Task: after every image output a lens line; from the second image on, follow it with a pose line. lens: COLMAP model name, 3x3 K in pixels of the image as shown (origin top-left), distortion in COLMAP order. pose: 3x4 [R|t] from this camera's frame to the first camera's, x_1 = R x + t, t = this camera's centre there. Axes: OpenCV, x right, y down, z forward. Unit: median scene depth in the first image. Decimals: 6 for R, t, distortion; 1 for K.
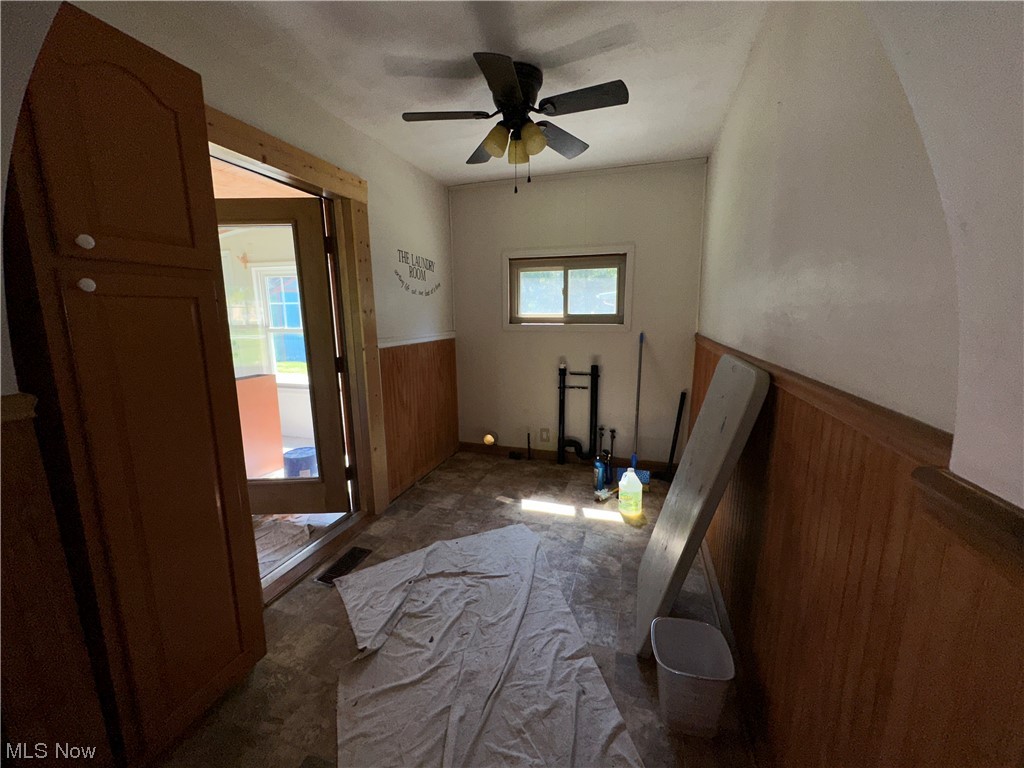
lens RADIAL K [[409.8, 0, 510.9], [0, 409.8, 382.2], [0, 0, 1]] dist [0.000564, -0.000559]
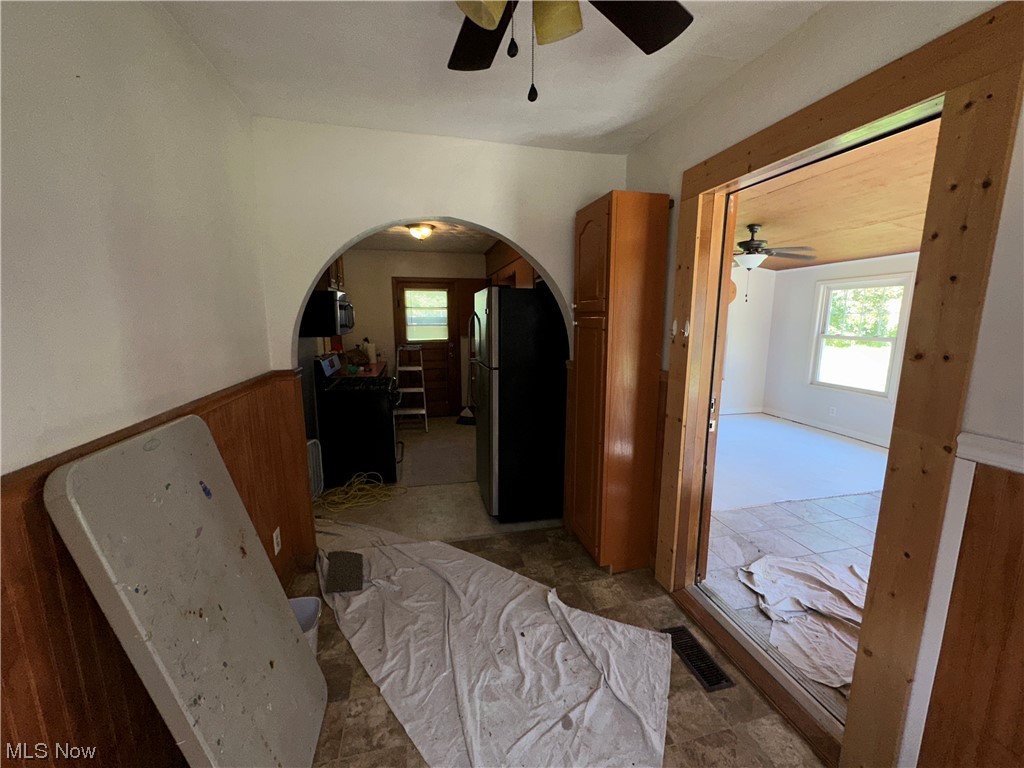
lens RADIAL K [[409.8, 0, 509.9], [0, 409.8, 384.5], [0, 0, 1]] dist [0.000564, -0.000559]
pose [[-0.860761, 0.097040, -0.499674, 0.313947], [-0.075664, 0.946360, 0.314131, -0.346209], [0.503355, 0.308199, -0.807247, 1.611936]]
